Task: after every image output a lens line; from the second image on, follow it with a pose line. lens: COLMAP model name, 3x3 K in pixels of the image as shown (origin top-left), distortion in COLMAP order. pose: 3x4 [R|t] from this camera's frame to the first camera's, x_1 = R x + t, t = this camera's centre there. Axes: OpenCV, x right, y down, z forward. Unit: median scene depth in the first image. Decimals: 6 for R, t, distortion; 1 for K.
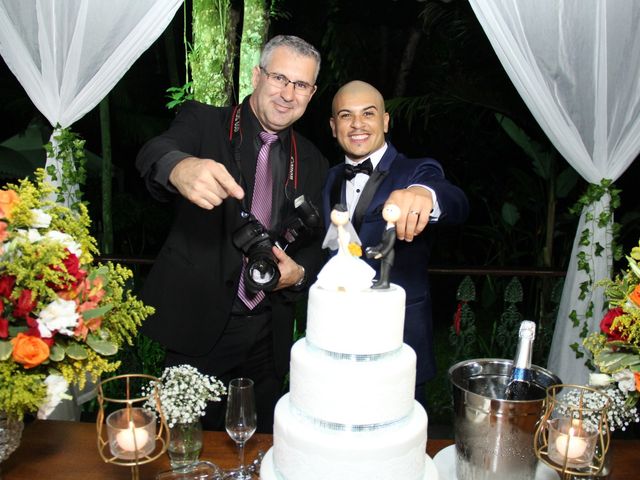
lens RADIAL K [[593.3, 0, 320.0], [0, 593.3, 240.0], [0, 0, 1]] dist [-0.186363, 0.113723]
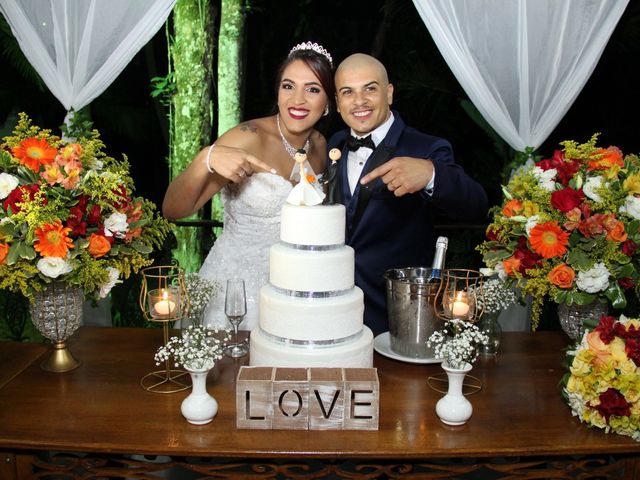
lens RADIAL K [[593.3, 0, 320.0], [0, 593.3, 240.0], [0, 0, 1]] dist [-0.186363, 0.113723]
pose [[0.999114, -0.019304, 0.037387, 0.009036], [0.018643, 0.999665, 0.017952, 0.059582], [-0.037721, -0.017239, 0.999140, -0.209249]]
